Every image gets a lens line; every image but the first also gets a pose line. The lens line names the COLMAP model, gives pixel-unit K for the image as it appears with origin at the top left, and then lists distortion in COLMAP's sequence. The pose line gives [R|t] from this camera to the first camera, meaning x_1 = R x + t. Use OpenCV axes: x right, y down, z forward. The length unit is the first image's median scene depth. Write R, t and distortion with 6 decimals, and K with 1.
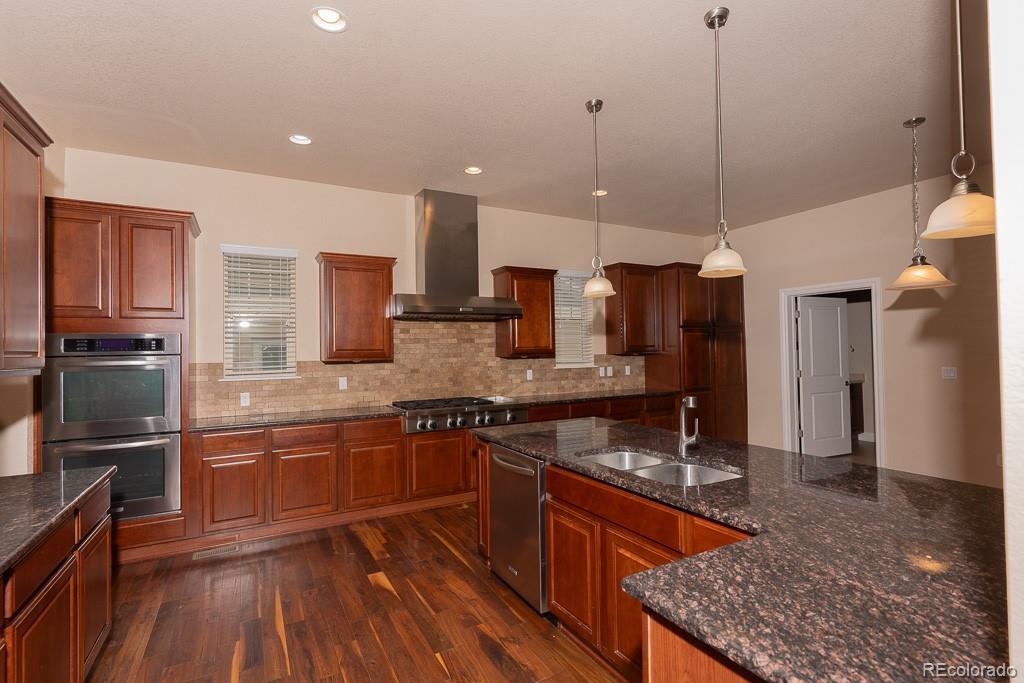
lens RADIAL K [[485.3, 0, 511.8], [0, 485.3, 342.1], [0, 0, 1]] dist [0.004593, -0.000969]
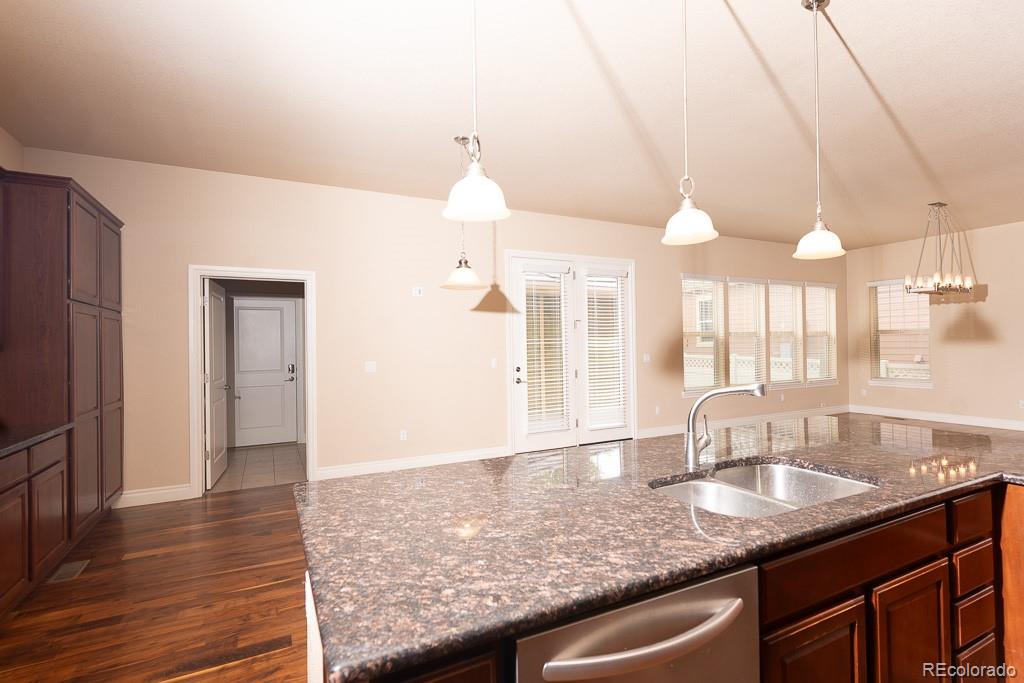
lens RADIAL K [[485.3, 0, 508.1], [0, 485.3, 339.4], [0, 0, 1]] dist [0.004593, -0.000969]
pose [[0.029797, 0.027215, 0.999185, -0.196303], [-0.005011, 0.999621, -0.027077, 0.026548], [-0.999543, -0.004200, 0.029922, 0.599776]]
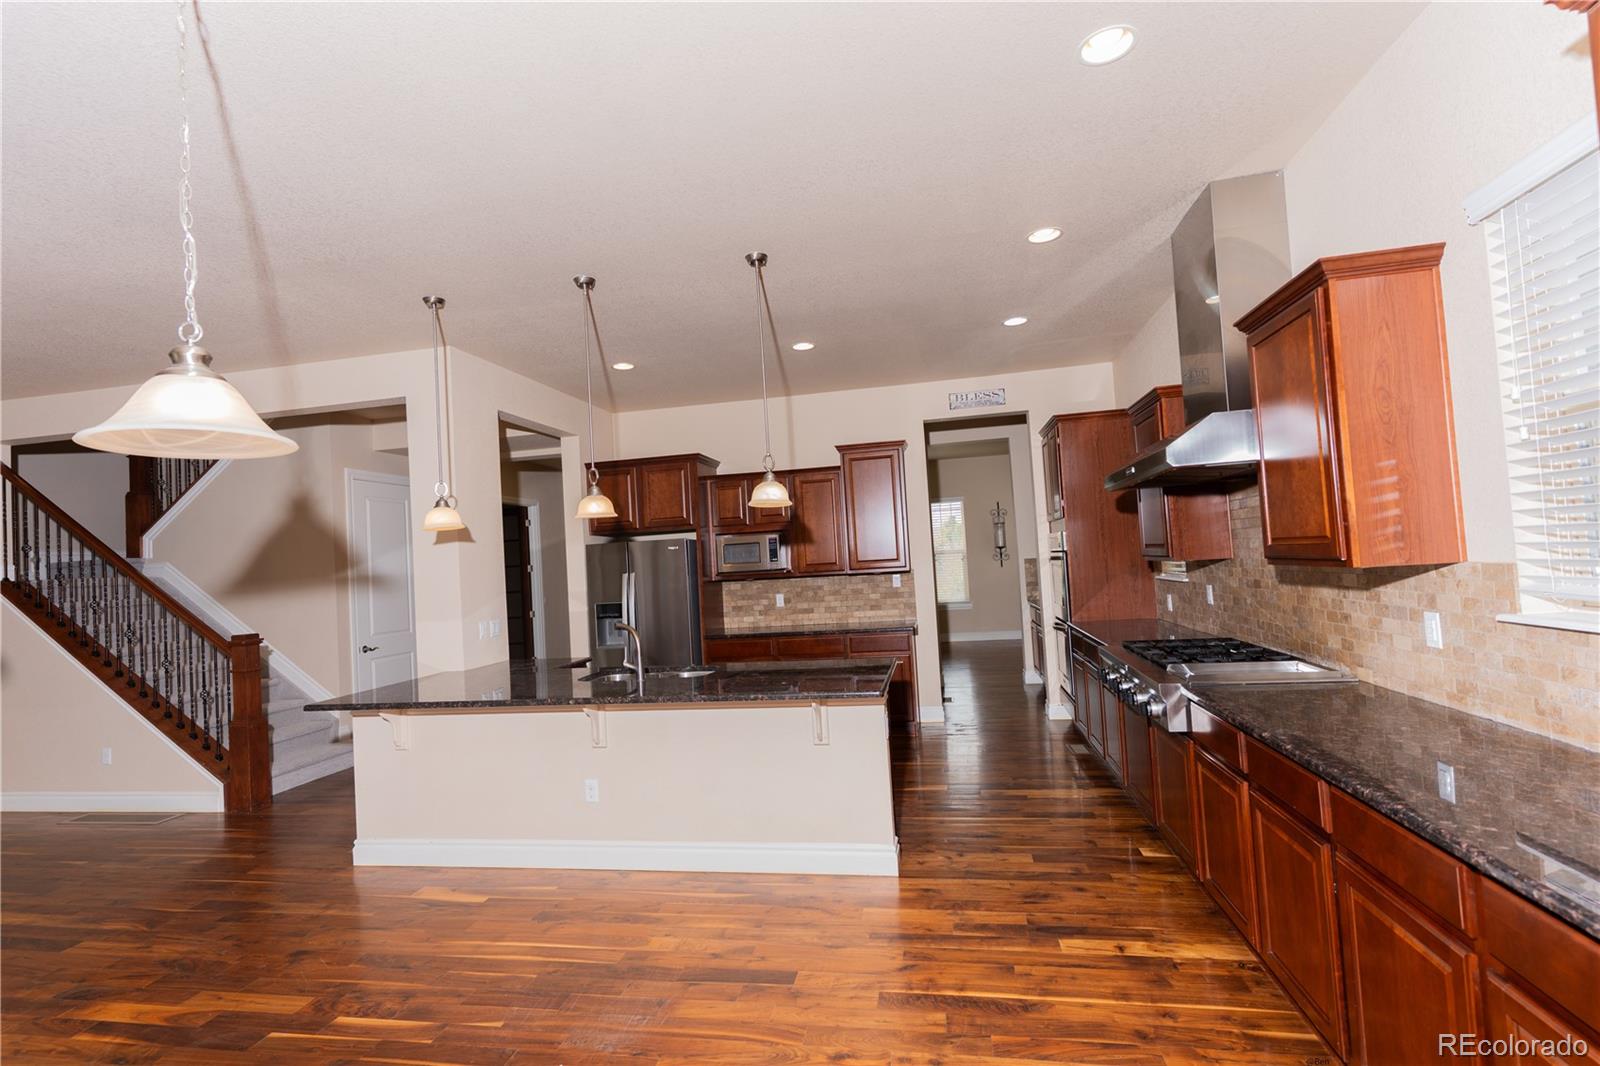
lens RADIAL K [[758.3, 0, 794.9], [0, 758.3, 534.7], [0, 0, 1]] dist [0.004593, -0.000969]
pose [[-0.629507, 0.029496, -0.776435, 0.684191], [0.087798, 0.995579, -0.033362, -0.005108], [0.772019, -0.089171, -0.629314, 1.121494]]
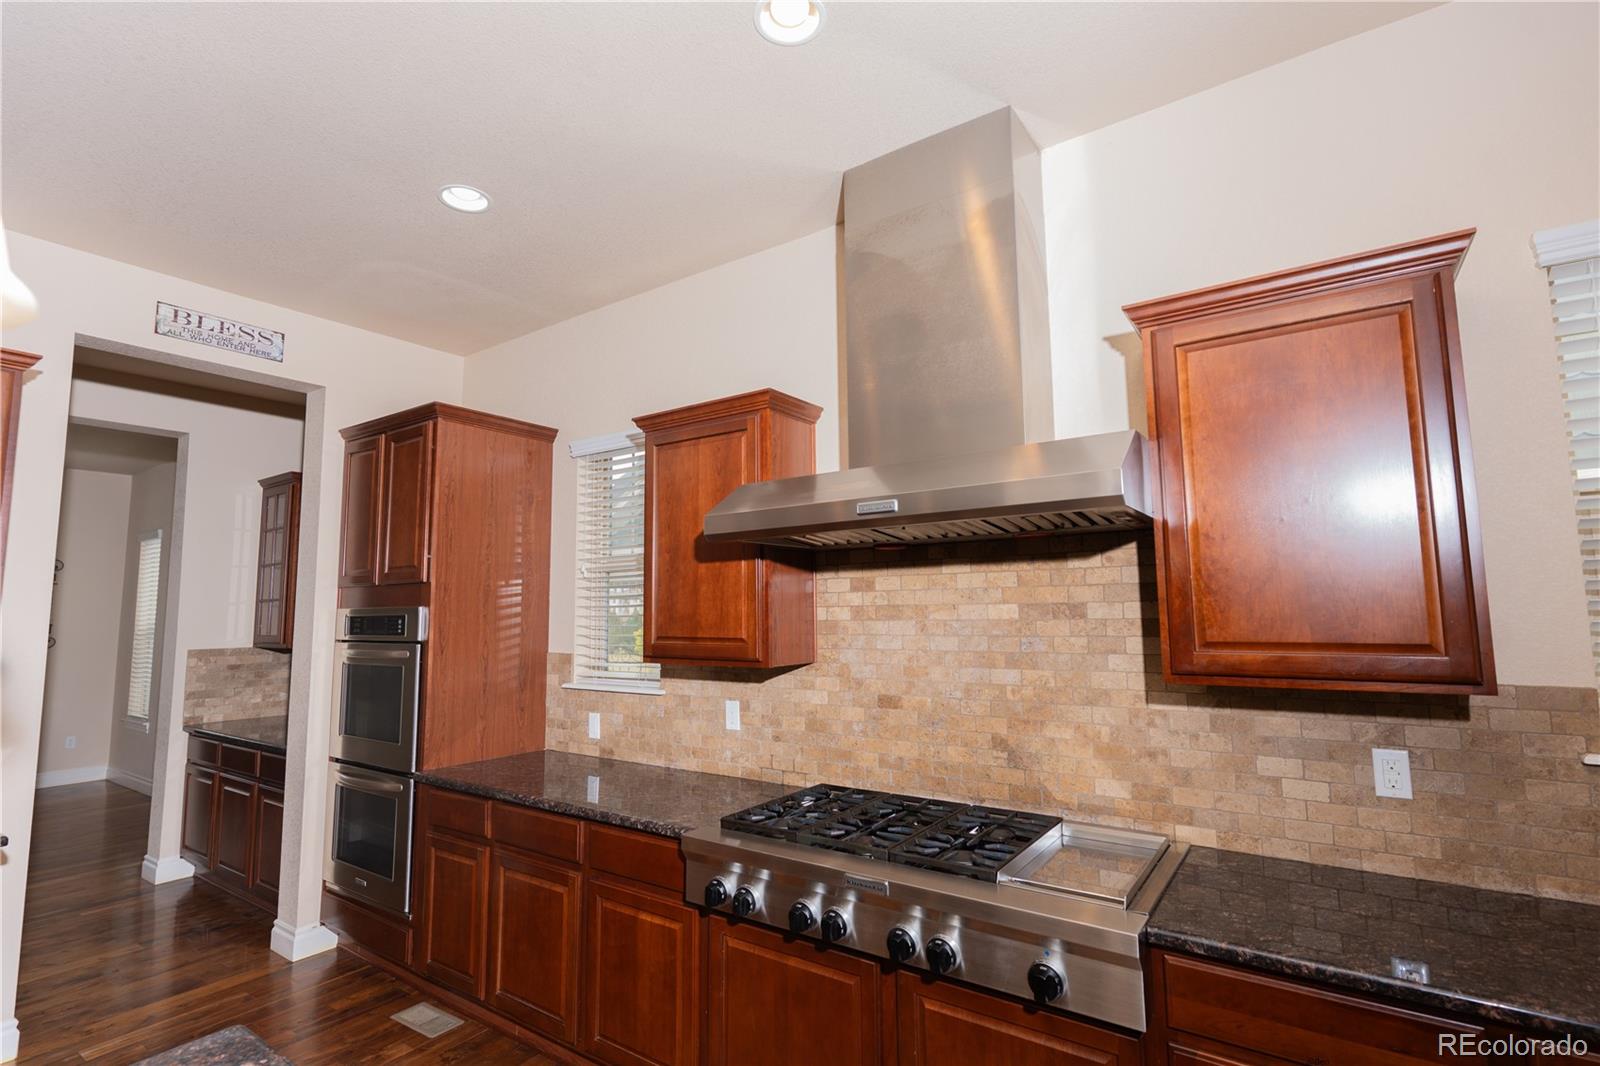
lens RADIAL K [[758.3, 0, 792.5], [0, 758.3, 535.4], [0, 0, 1]] dist [0.004593, -0.000969]
pose [[0.447075, -0.079367, -0.890968, 0.250330], [0.020031, 0.996694, -0.078734, -0.015976], [0.894272, 0.017353, 0.447187, 0.697578]]
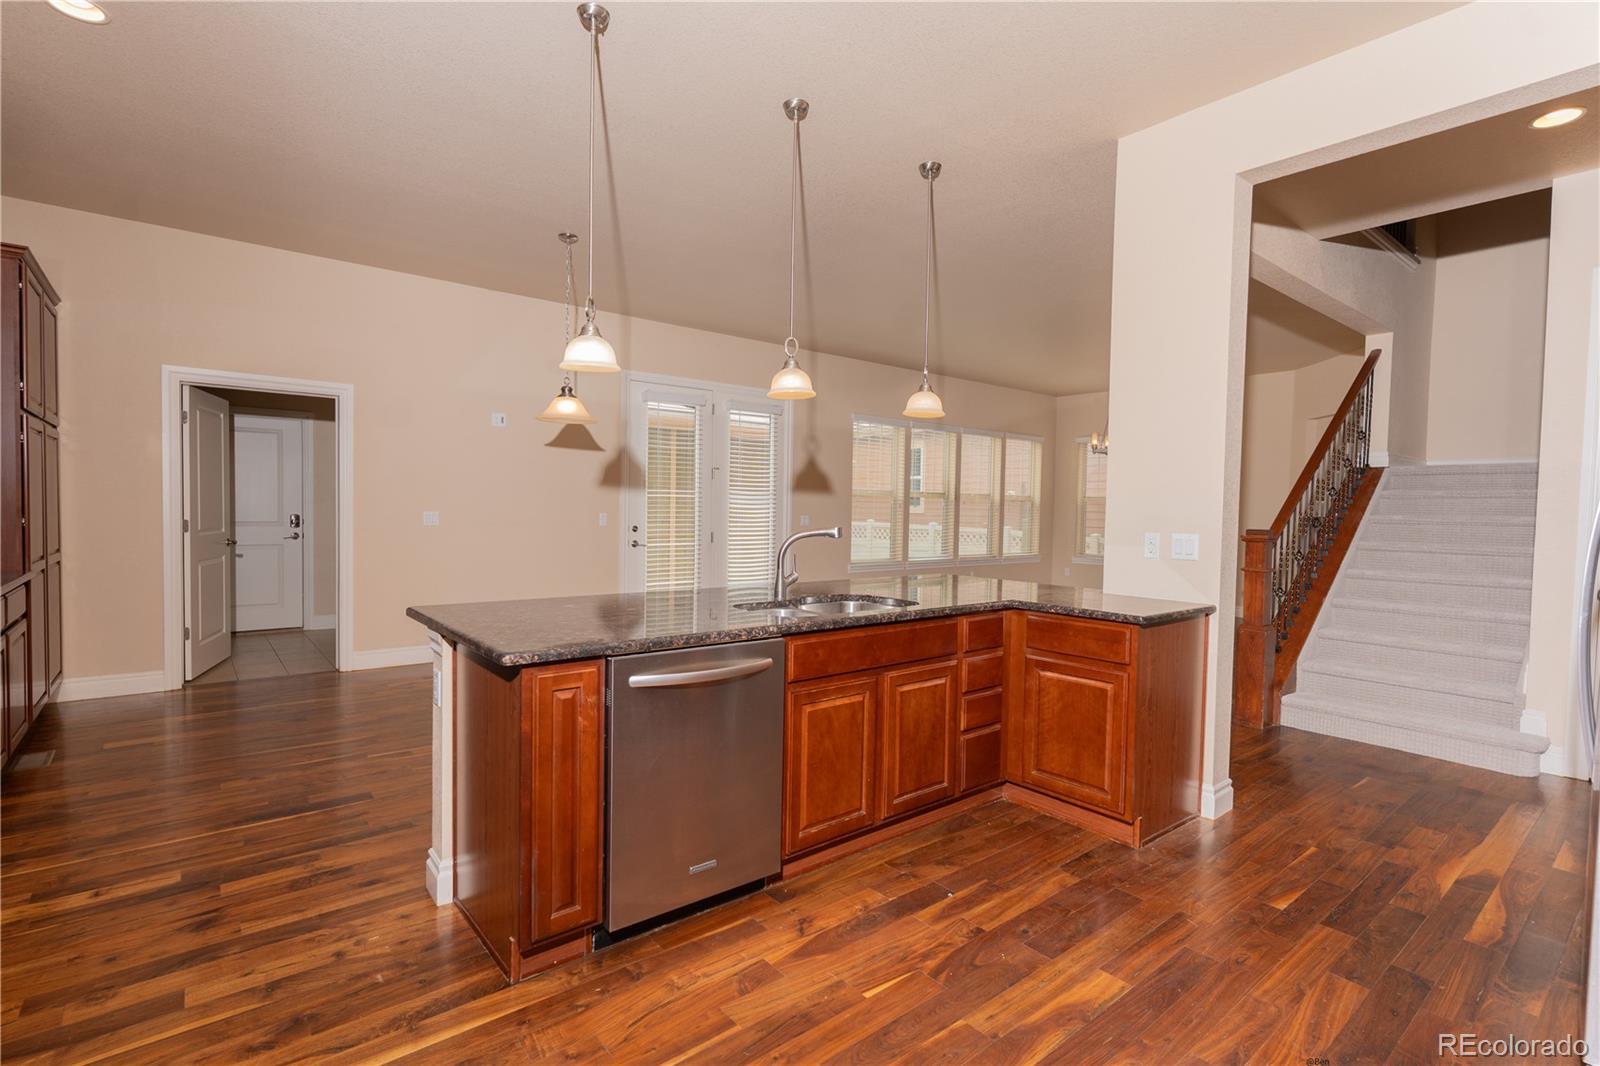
lens RADIAL K [[758.3, 0, 796.3], [0, 758.3, 529.8], [0, 0, 1]] dist [0.004593, -0.000969]
pose [[-0.189888, -0.016057, 0.981674, -0.458623], [-0.034243, 0.999366, 0.009723, 0.045016], [-0.981208, -0.031769, -0.190317, 0.584186]]
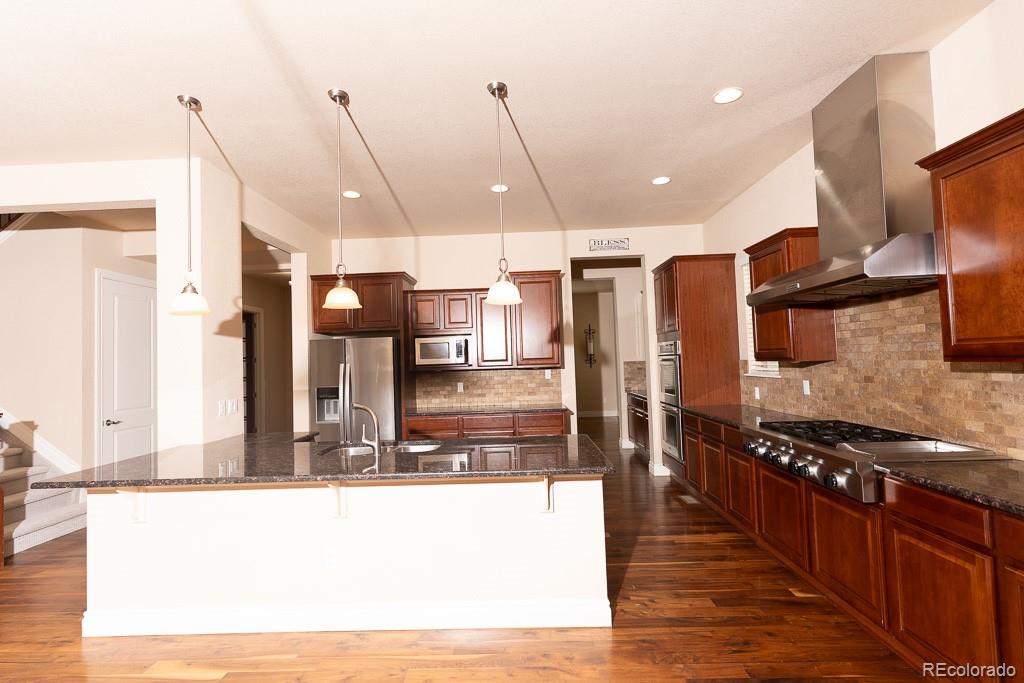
lens RADIAL K [[485.3, 0, 508.1], [0, 485.3, 343.0], [0, 0, 1]] dist [0.004593, -0.000969]
pose [[-0.497928, 0.004745, -0.867205, 0.590296], [0.062032, 0.997618, -0.030158, 0.001505], [0.864997, -0.068811, -0.497036, 0.906833]]
